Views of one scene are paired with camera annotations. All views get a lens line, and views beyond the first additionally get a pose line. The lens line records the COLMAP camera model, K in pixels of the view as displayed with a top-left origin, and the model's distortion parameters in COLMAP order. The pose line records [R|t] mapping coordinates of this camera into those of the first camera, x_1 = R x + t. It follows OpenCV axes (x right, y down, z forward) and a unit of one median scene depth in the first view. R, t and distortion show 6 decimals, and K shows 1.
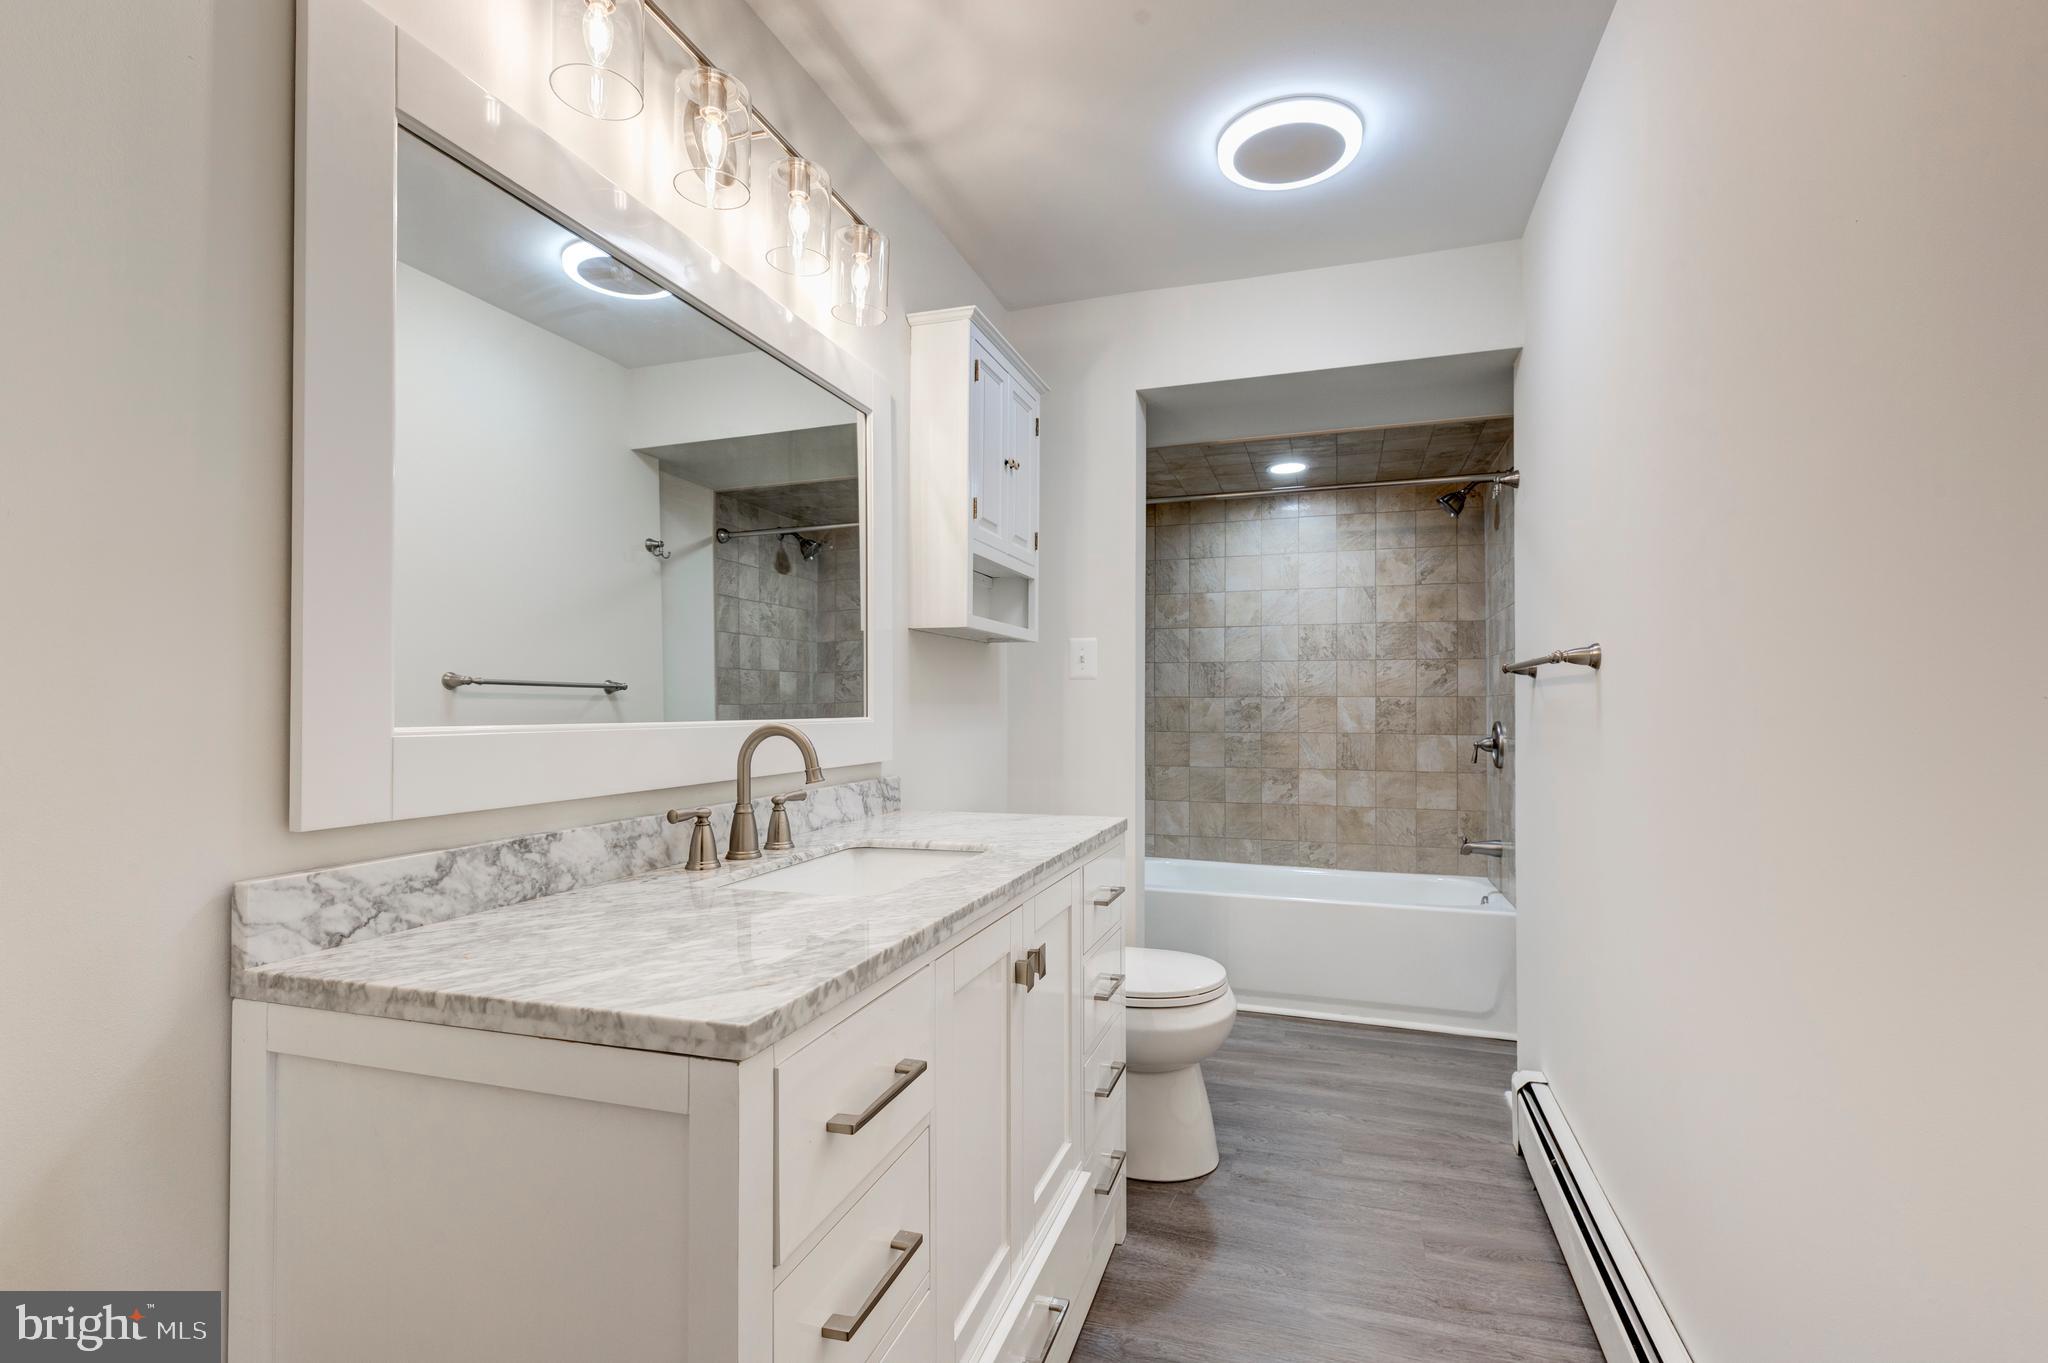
lens RADIAL K [[901.2, 0, 1024.0], [0, 901.2, 681.5], [0, 0, 1]] dist [0.000466, 0.000019]
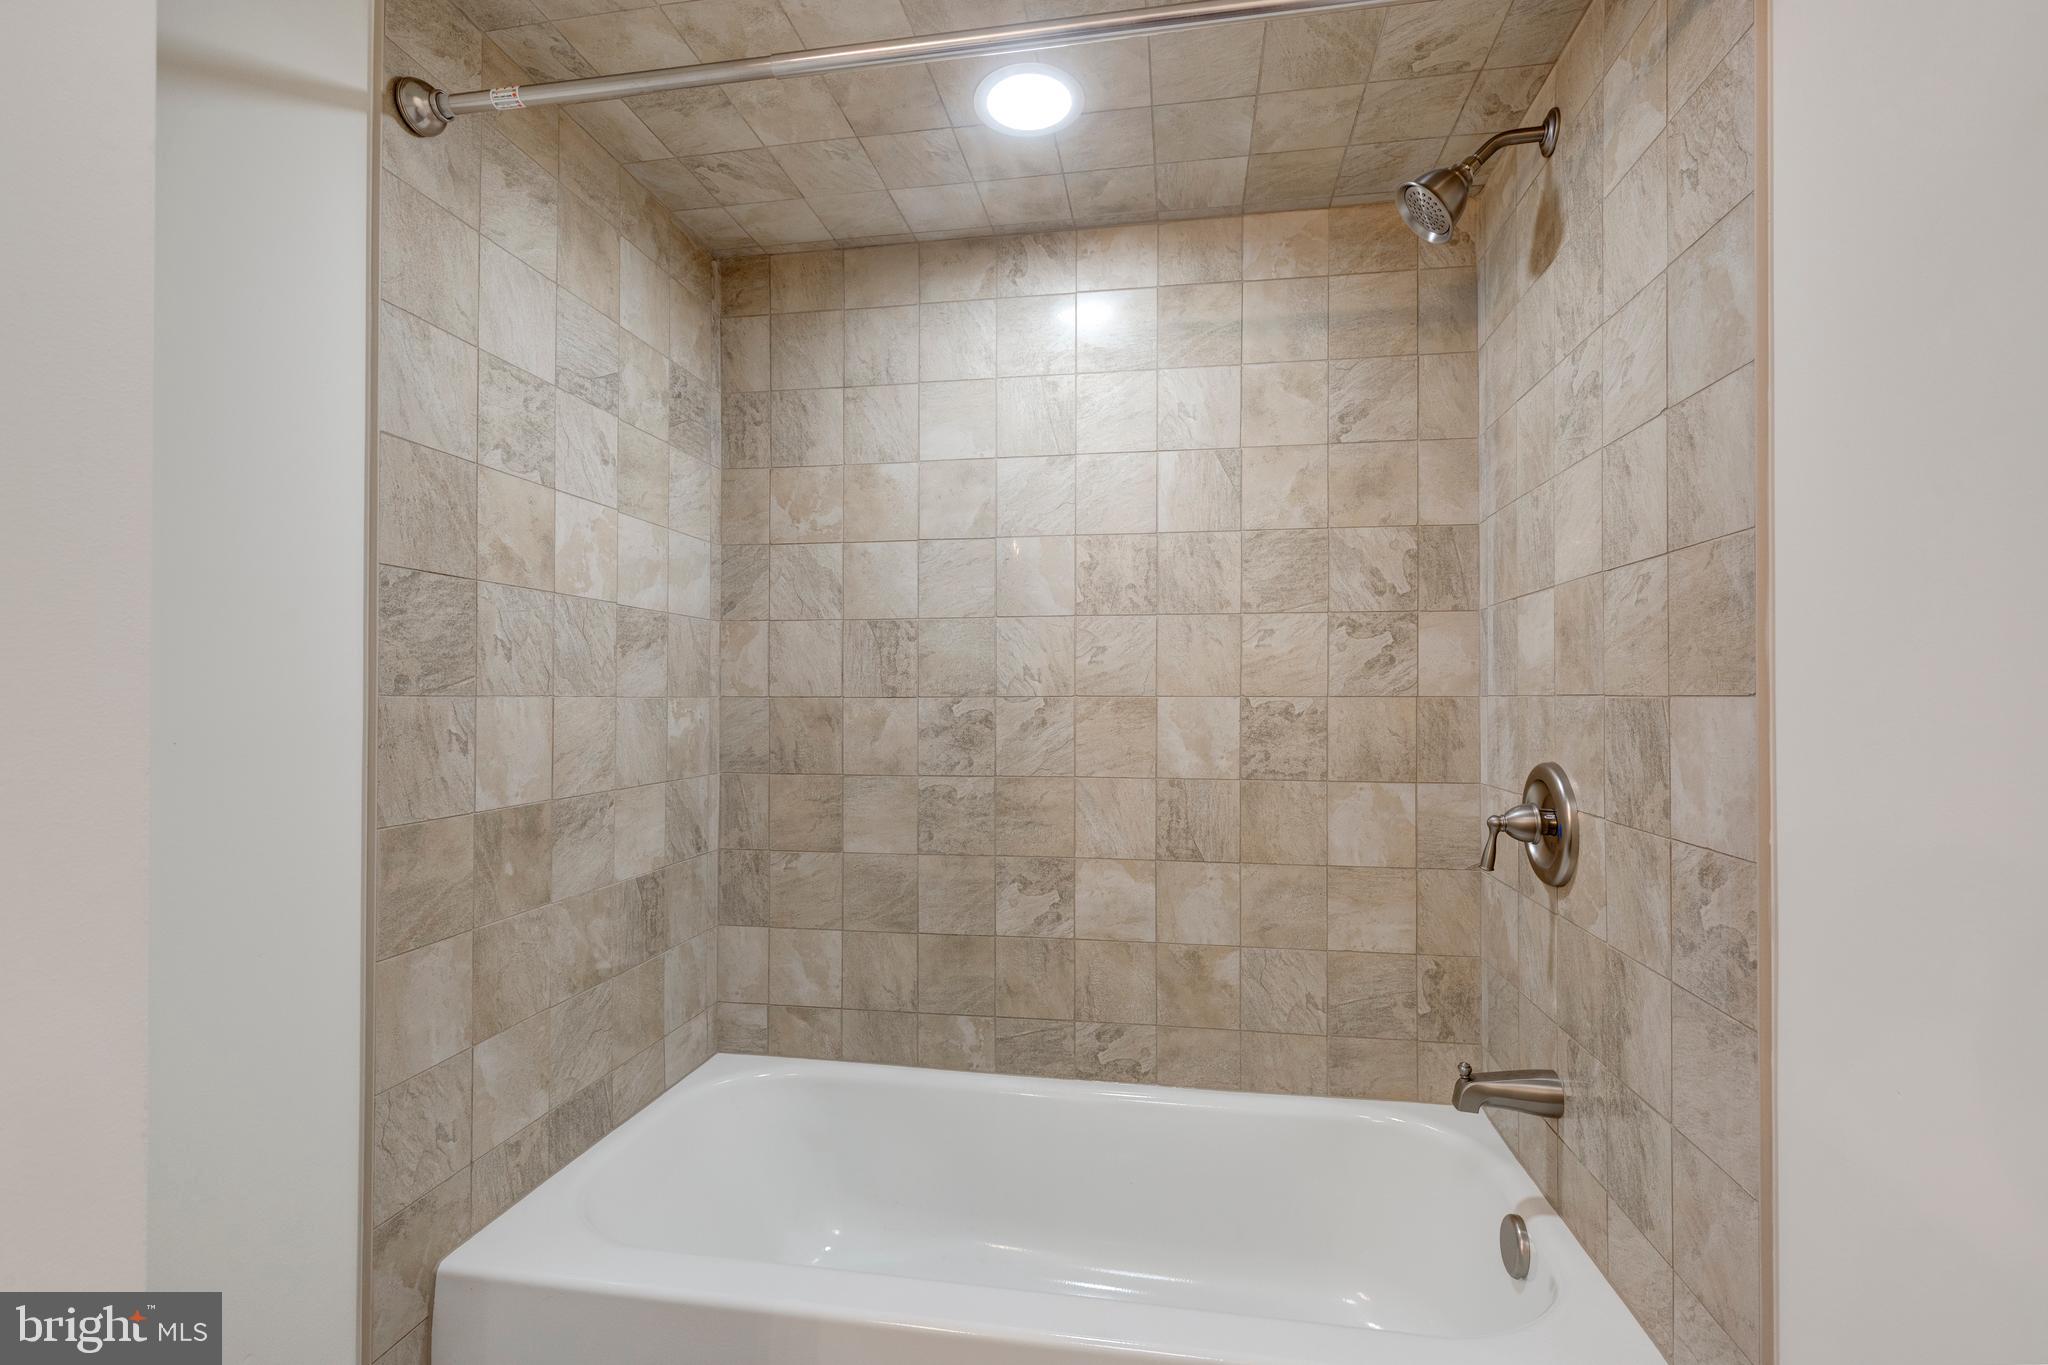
lens RADIAL K [[923.8, 0, 1024.2], [0, 923.8, 671.0], [0, 0, 1]] dist [0.002361, 0.000016]
pose [[0.985225, 0.001810, 0.171258, 0.206148], [-0.002209, 0.999995, 0.002141, 0.003469], [-0.171253, -0.002488, 0.985224, 0.566912]]
